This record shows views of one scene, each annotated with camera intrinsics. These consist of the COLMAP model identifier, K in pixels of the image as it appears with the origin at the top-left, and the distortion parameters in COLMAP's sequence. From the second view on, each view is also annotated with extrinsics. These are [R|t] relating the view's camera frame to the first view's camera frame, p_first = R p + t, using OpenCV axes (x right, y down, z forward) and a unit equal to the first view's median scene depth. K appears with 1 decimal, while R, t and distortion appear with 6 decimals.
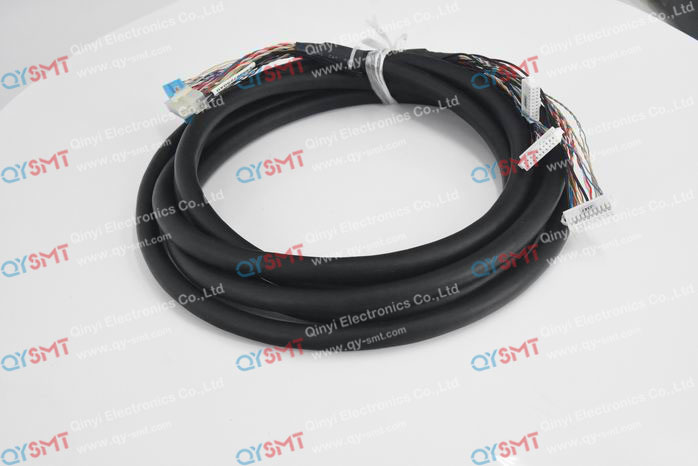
lens RADIAL K [[726.8, 0, 347.8], [0, 726.8, 233.0], [0, 0, 1]] dist [0.002869, 0.000000]
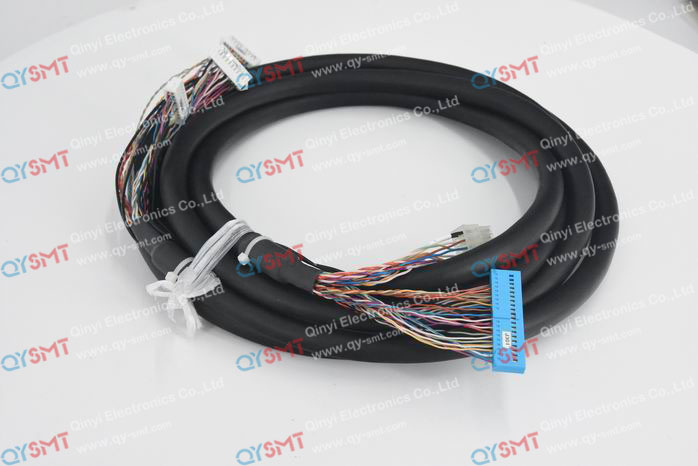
lens RADIAL K [[904.5, 0, 349.8], [0, 904.5, 232.7], [0, 0, 1]] dist [0.002237, 0.000000]
pose [[0.999997, 0.000004, -0.002463, 0.005709], [-0.000002, 1.000000, 0.000670, -0.001201], [0.002463, -0.000670, 0.999997, -0.243979]]
